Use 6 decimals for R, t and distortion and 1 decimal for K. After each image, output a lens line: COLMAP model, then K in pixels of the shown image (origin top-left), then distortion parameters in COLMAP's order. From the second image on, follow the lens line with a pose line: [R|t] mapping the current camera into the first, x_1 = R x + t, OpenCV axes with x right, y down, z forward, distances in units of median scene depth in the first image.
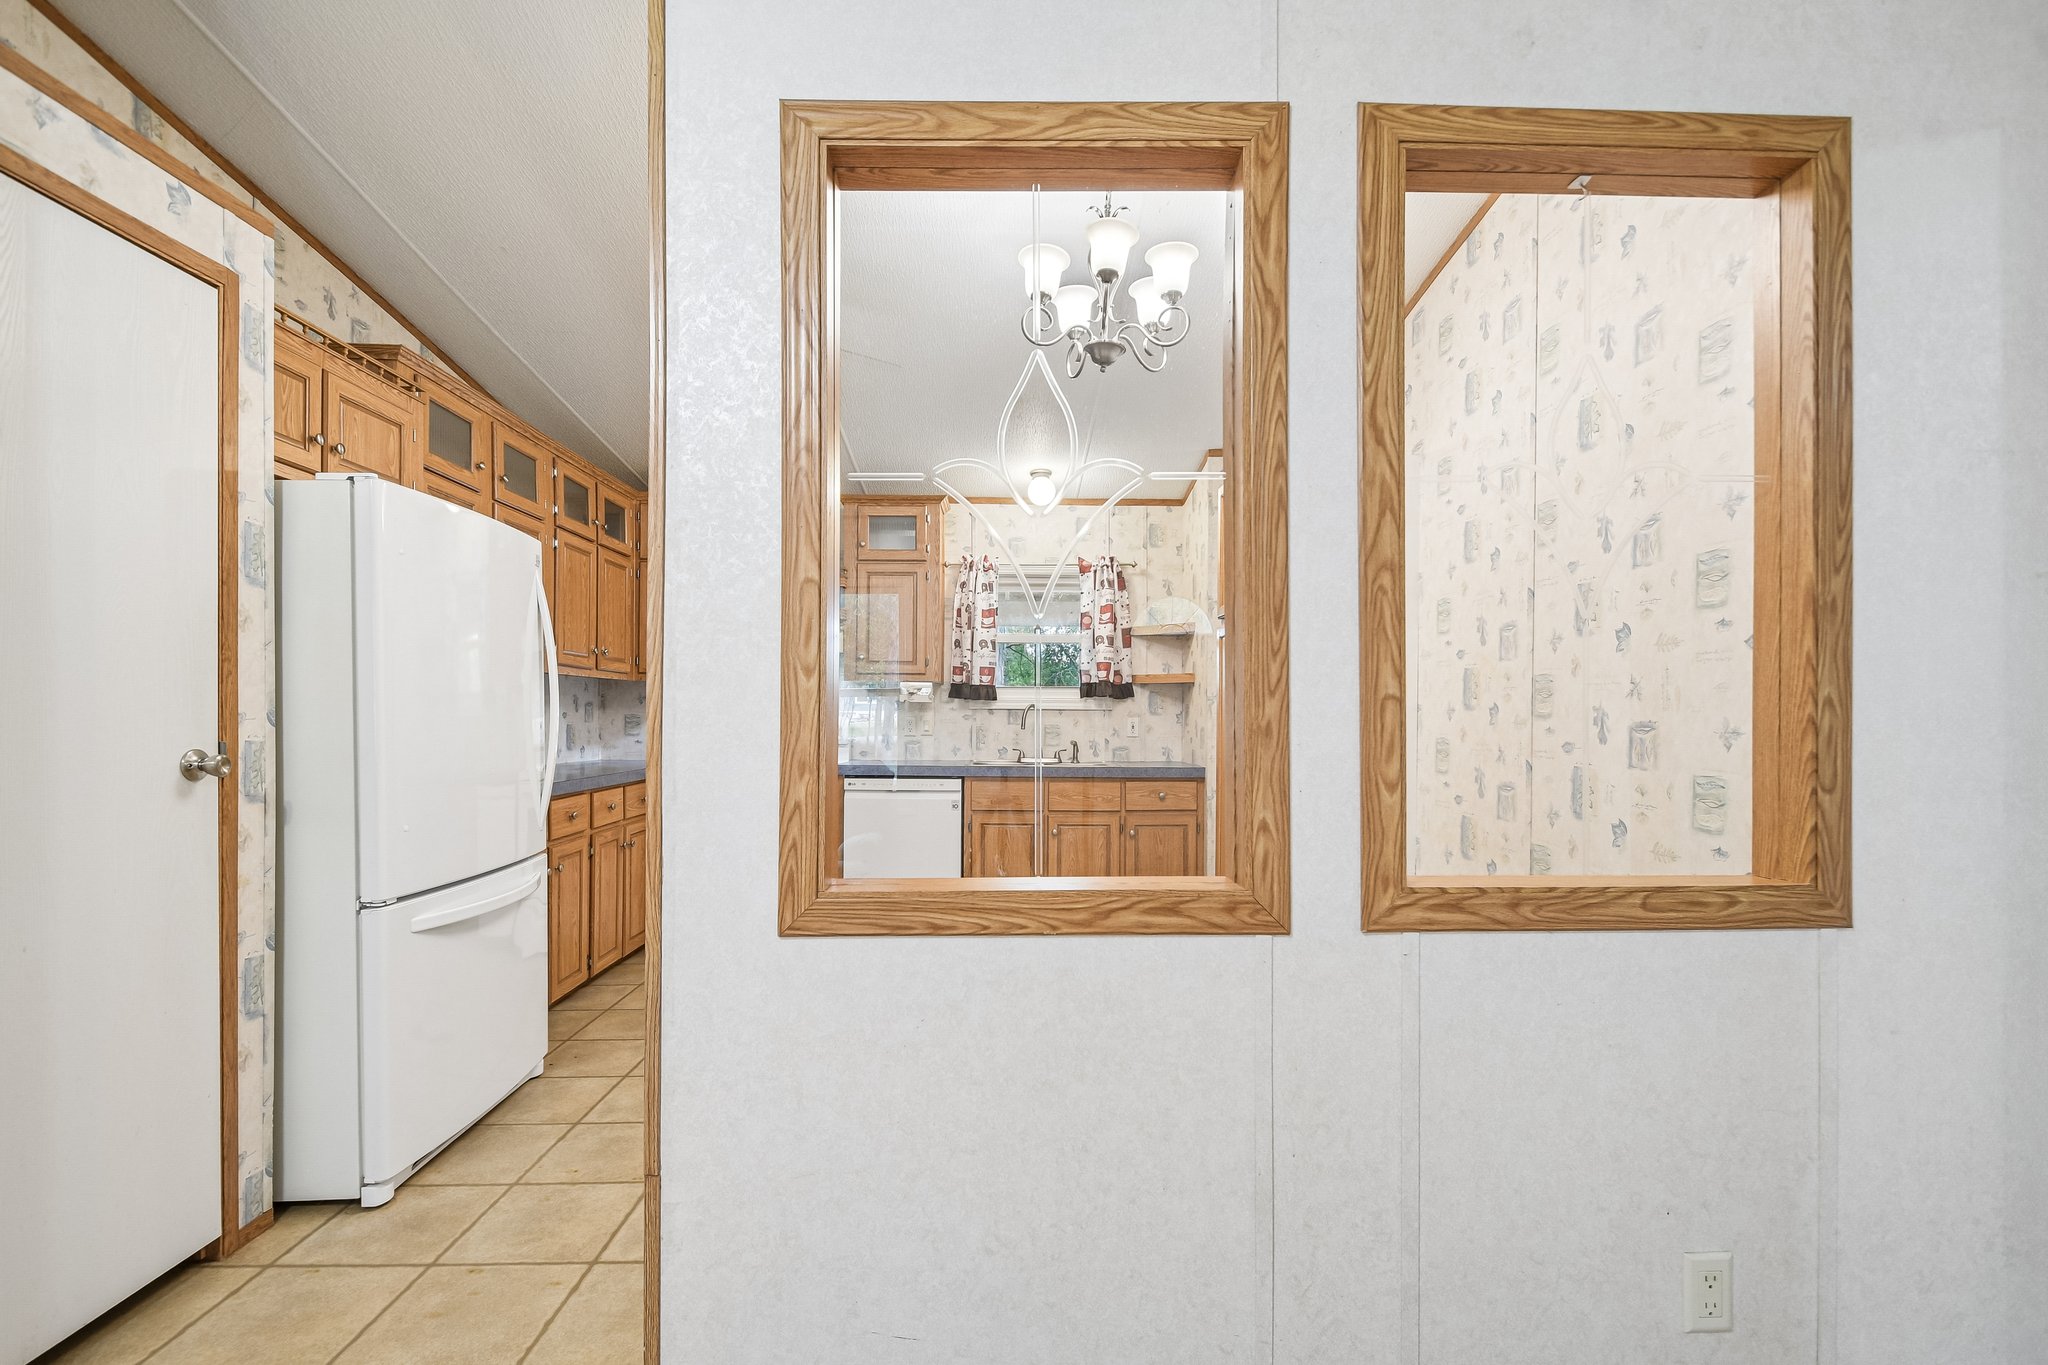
lens RADIAL K [[916.3, 0, 1010.3], [0, 916.3, 713.6], [0, 0, 1]] dist [0.009642, -0.006570]
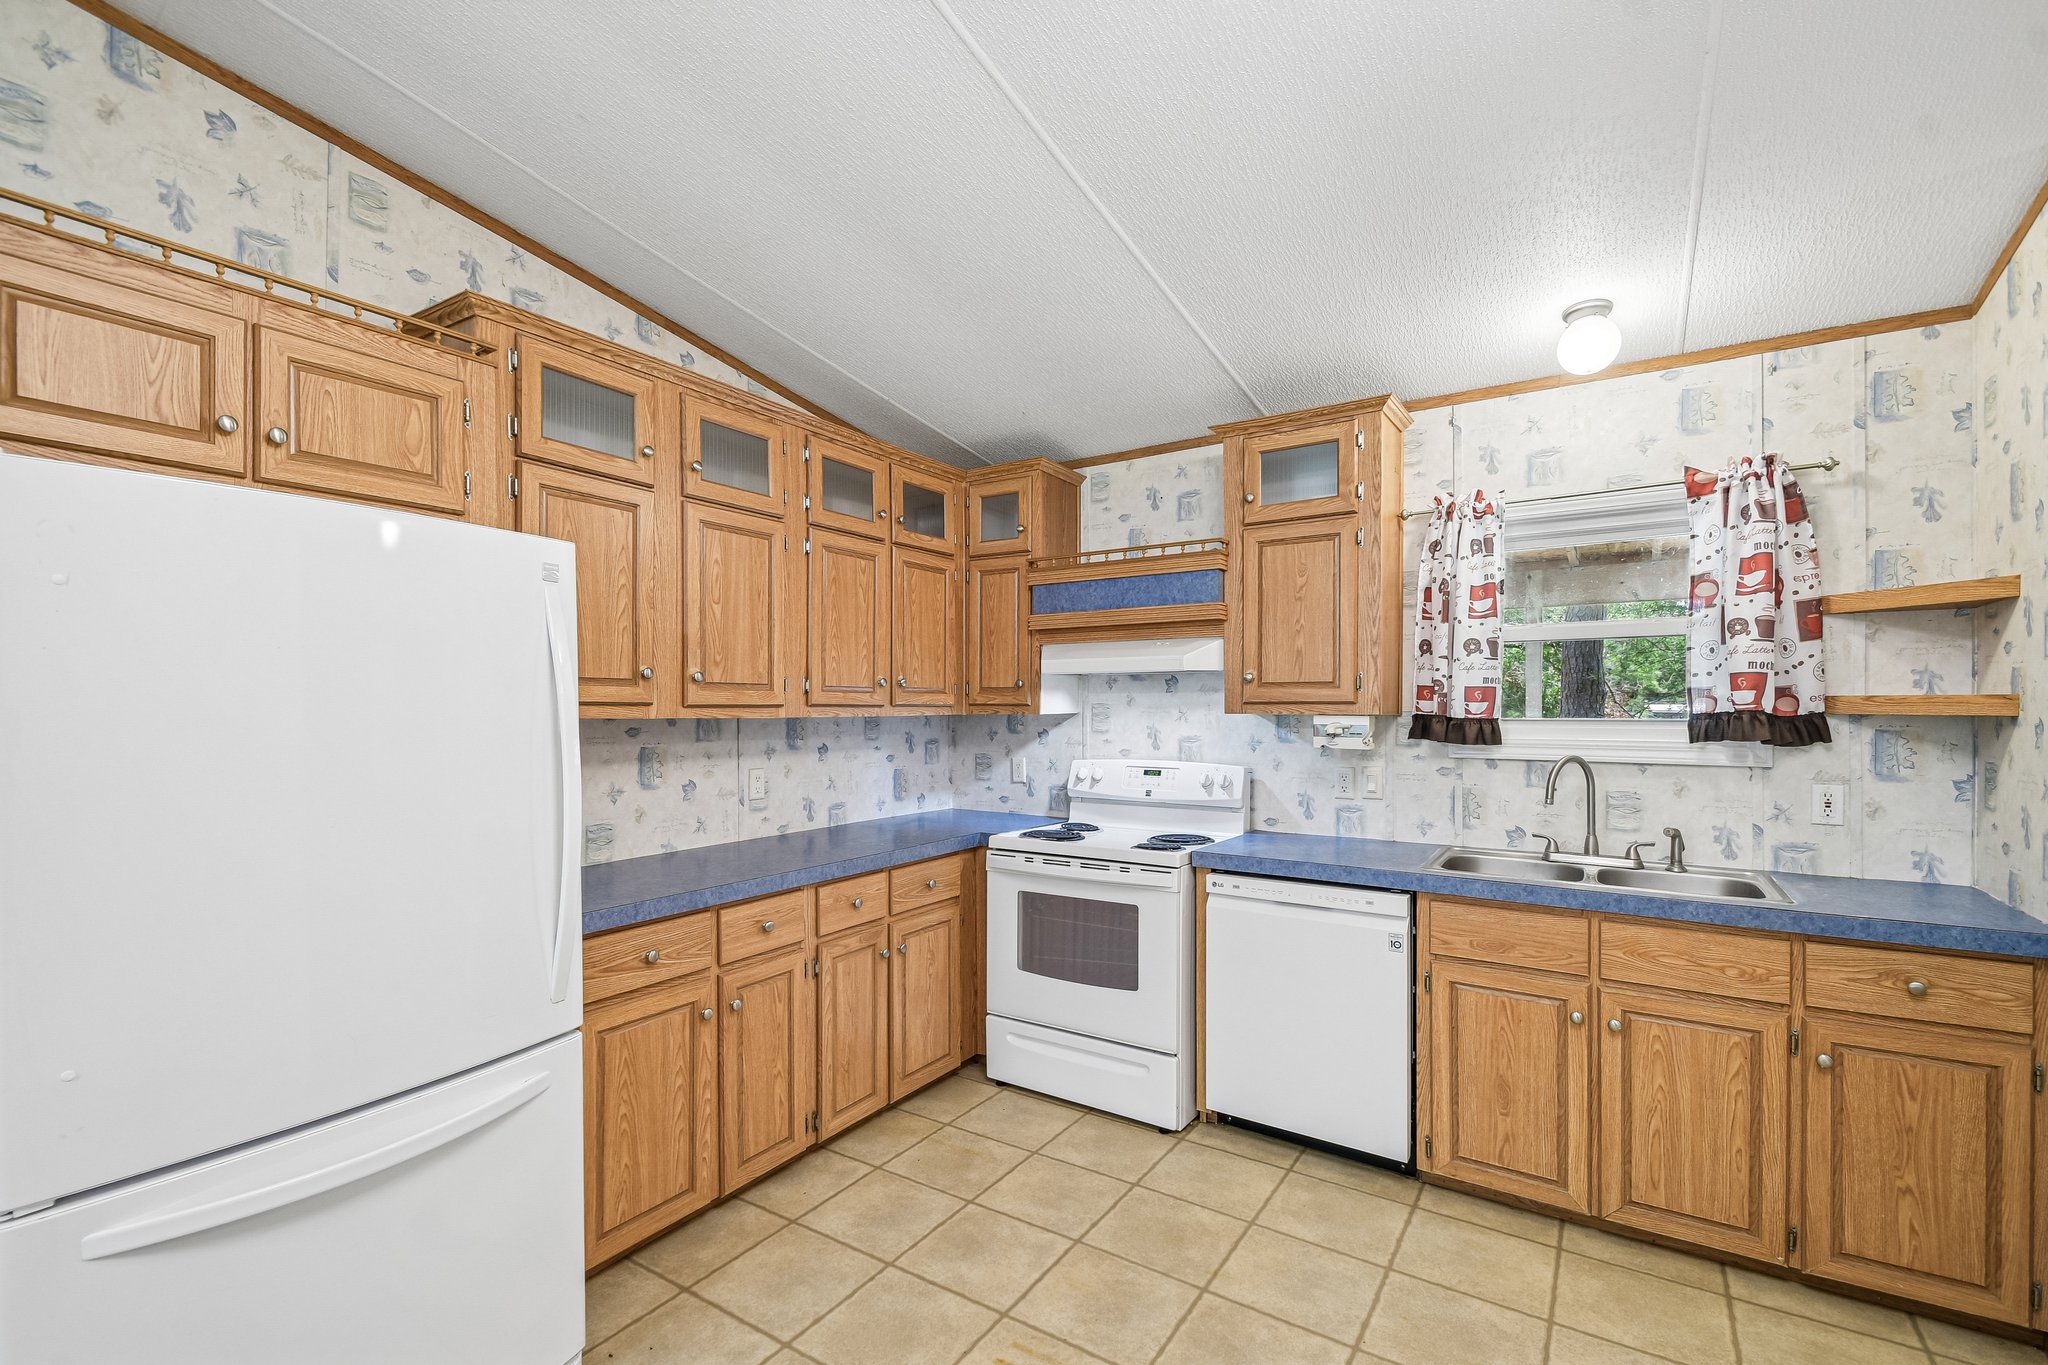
lens RADIAL K [[916.3, 0, 987.1], [0, 916.3, 716.0], [0, 0, 1]] dist [0.009642, -0.006570]
pose [[0.820806, -0.001930, -0.571204, 0.051053], [0.007031, 0.999953, 0.006724, -0.040604], [0.571164, -0.009535, 0.820781, 0.378949]]
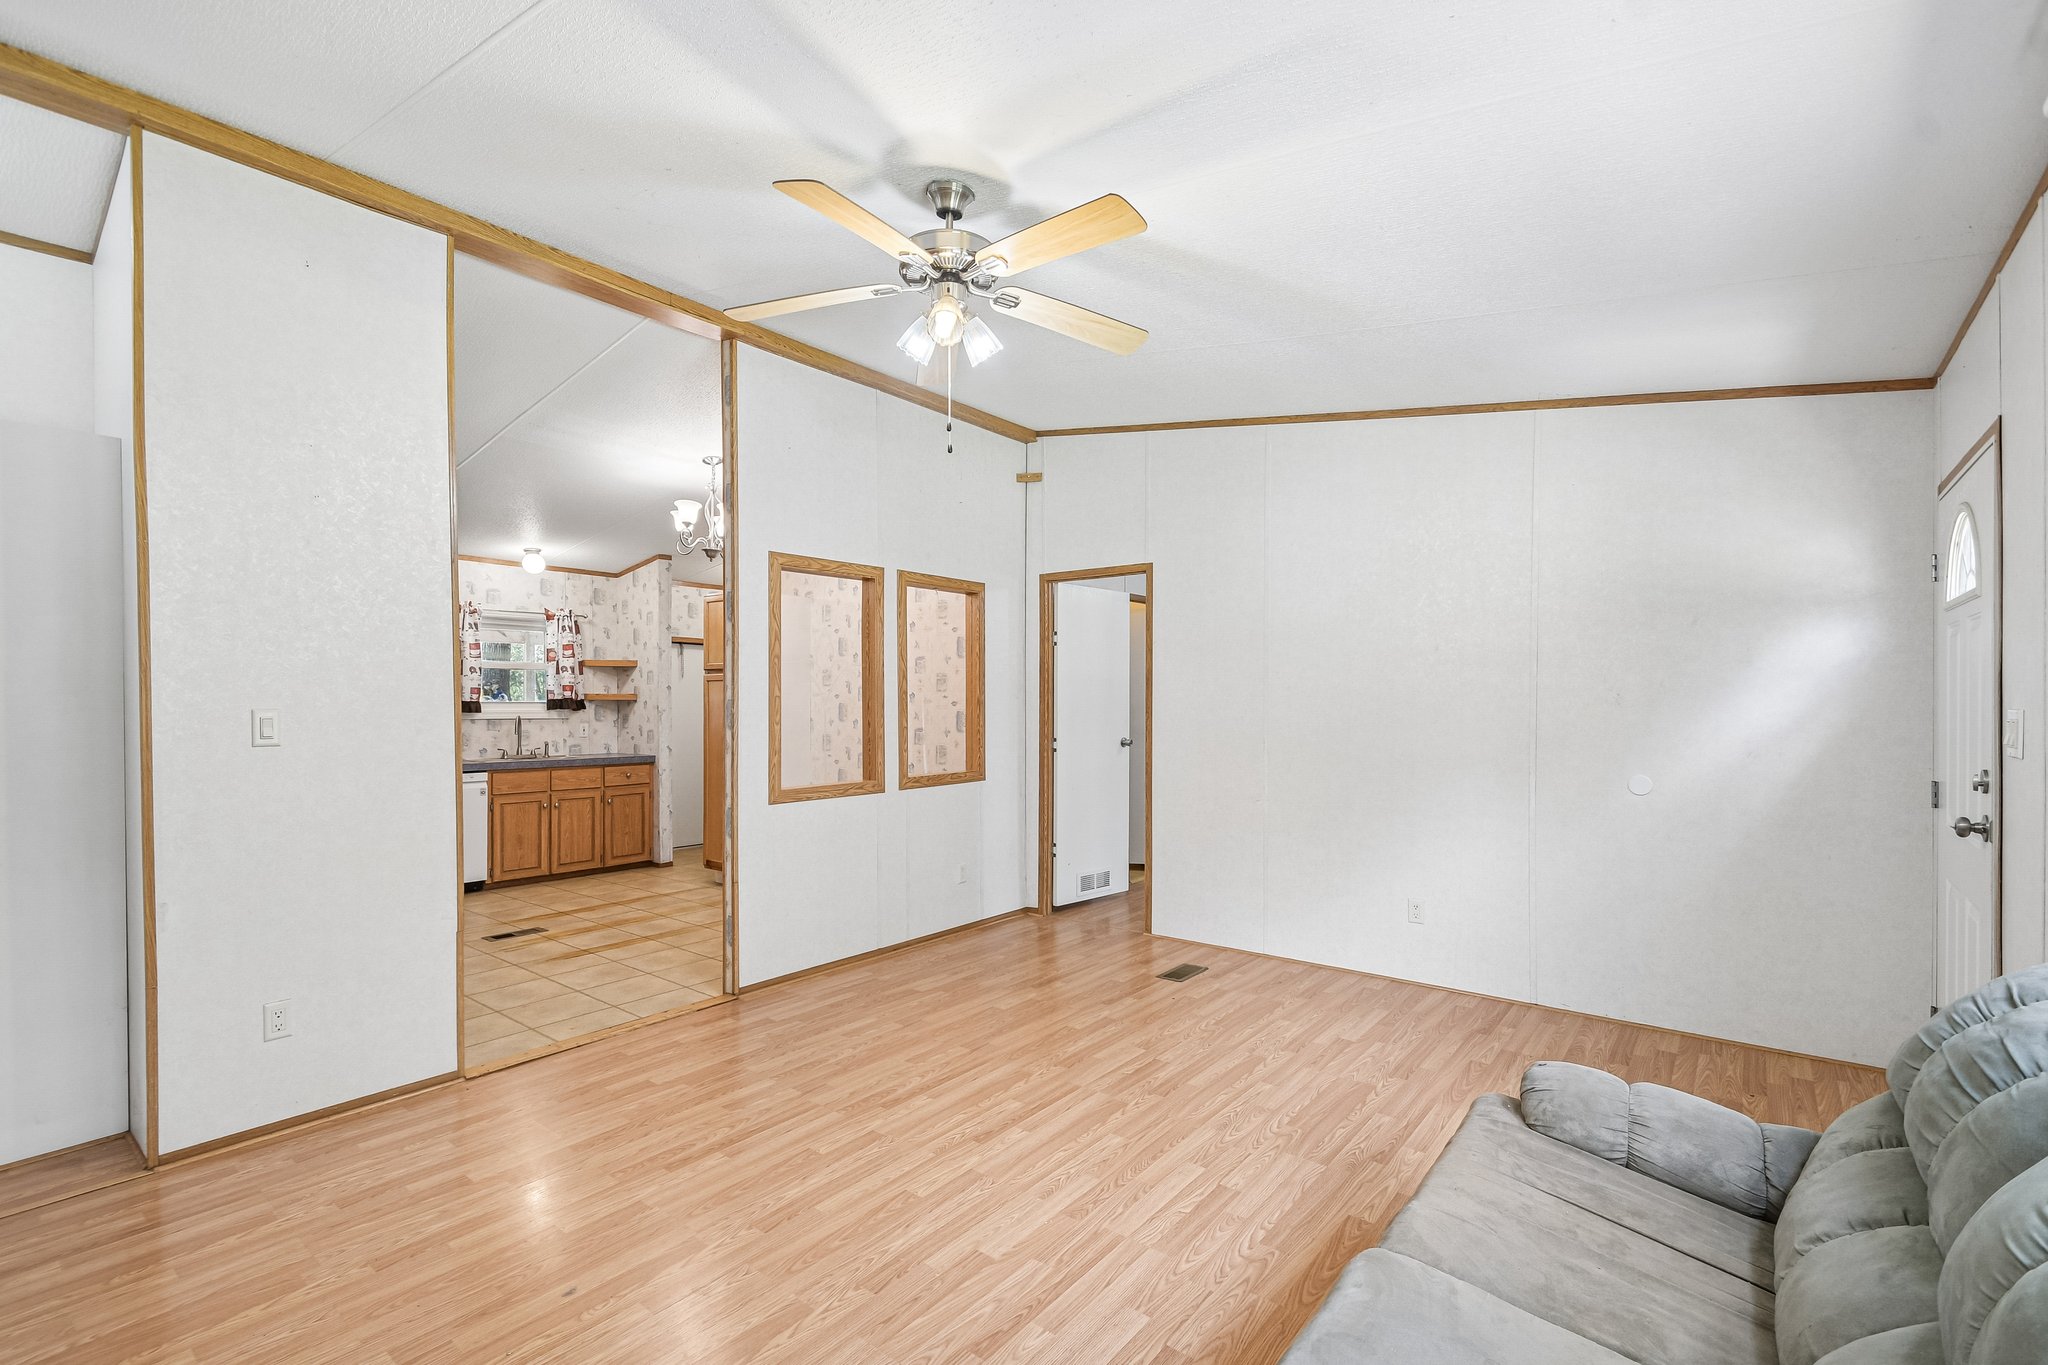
lens RADIAL K [[916.3, 0, 1024.9], [0, 916.3, 692.5], [0, 0, 1]] dist [0.009642, -0.006570]
pose [[0.634510, 0.005573, 0.772895, -0.571356], [0.000747, 0.999969, -0.007824, -0.034551], [-0.772915, 0.005541, 0.634486, -0.464796]]
